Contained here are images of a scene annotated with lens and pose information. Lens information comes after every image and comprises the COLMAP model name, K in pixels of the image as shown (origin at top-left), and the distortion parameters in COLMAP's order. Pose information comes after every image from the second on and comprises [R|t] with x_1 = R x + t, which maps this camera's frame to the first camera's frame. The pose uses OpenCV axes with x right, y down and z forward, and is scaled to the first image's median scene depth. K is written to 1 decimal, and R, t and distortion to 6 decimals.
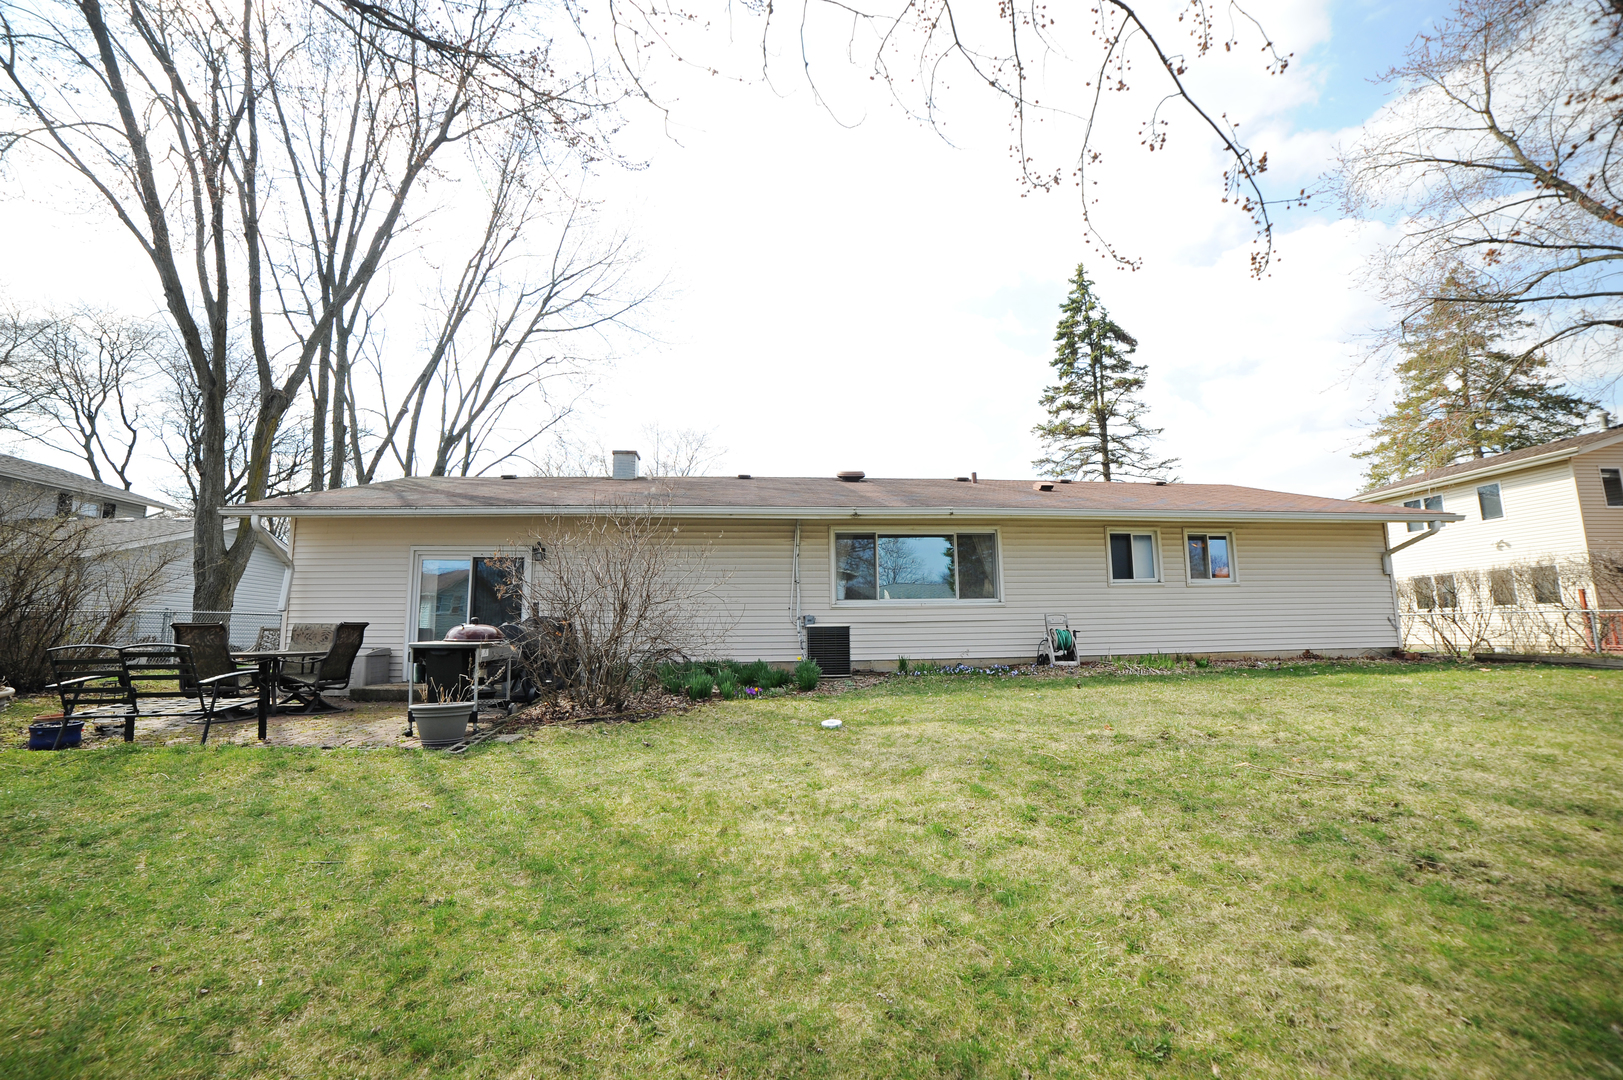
lens RADIAL K [[646.9, 0, 811.5], [0, 646.9, 540.0], [0, 0, 1]] dist [-0.000450, -0.000093]
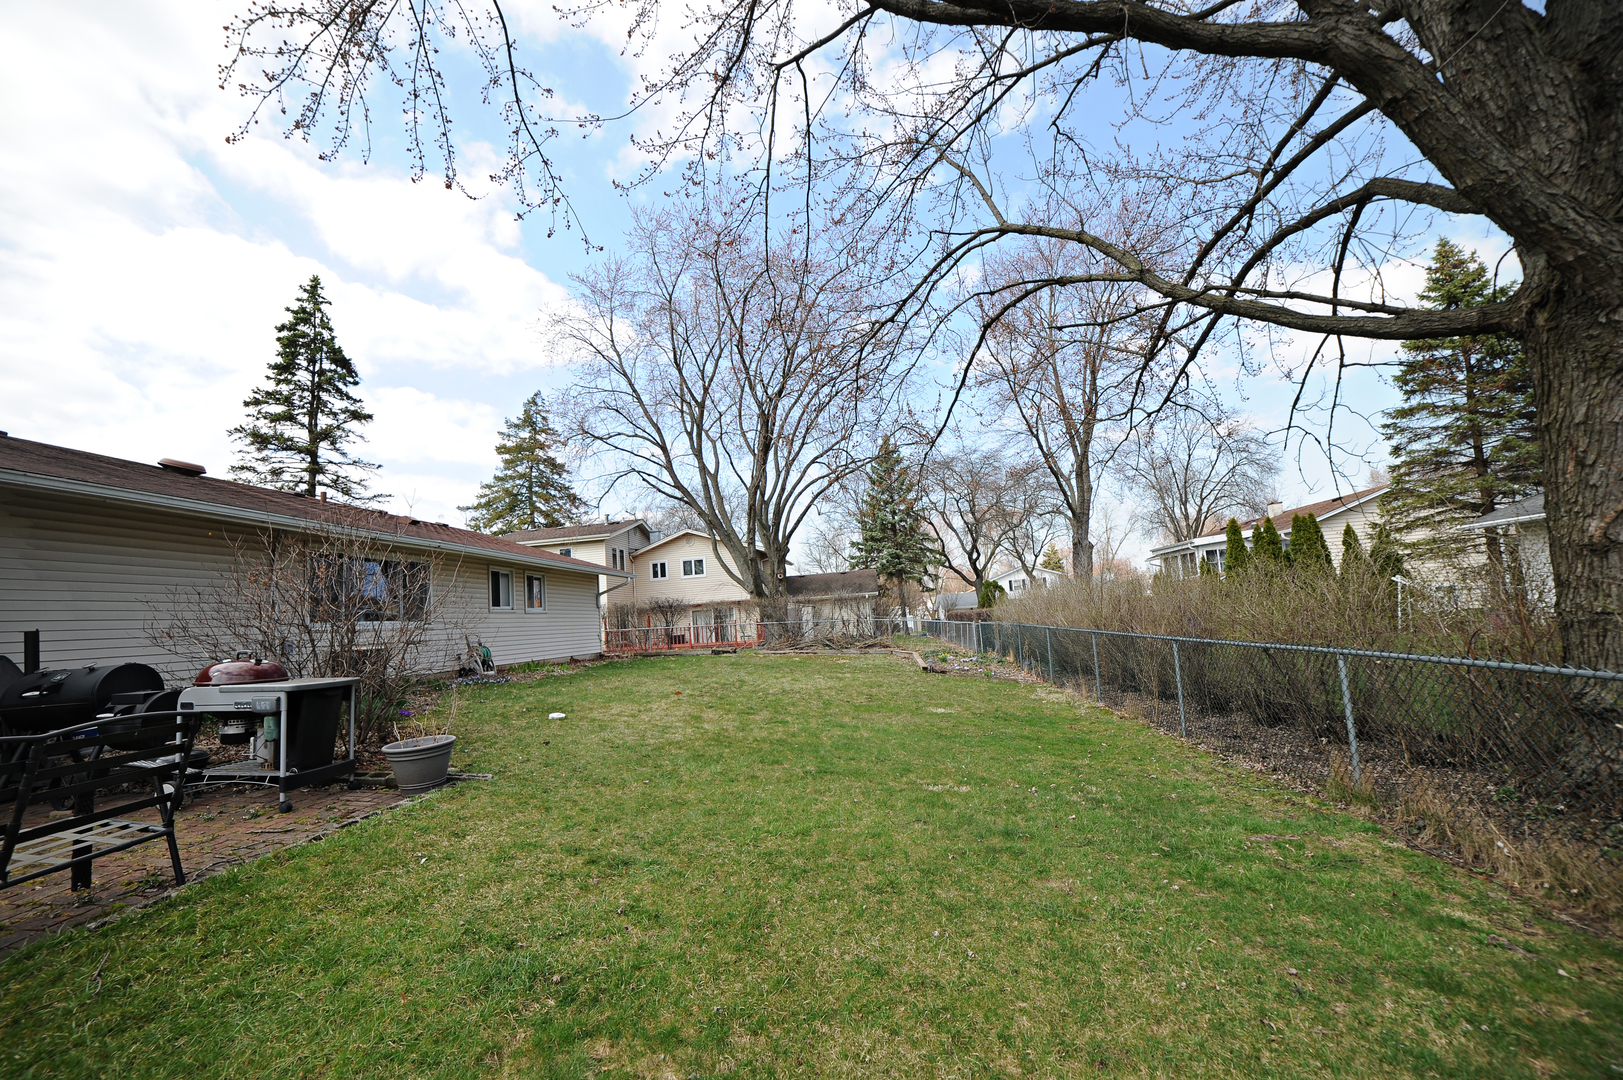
lens RADIAL K [[646.9, 0, 811.5], [0, 646.9, 540.0], [0, 0, 1]] dist [-0.000450, -0.000093]
pose [[0.266939, 0.117803, 0.956486, -0.262525], [-0.077684, 0.991901, -0.100485, 0.002059], [-0.960577, -0.047480, 0.273928, 0.009512]]
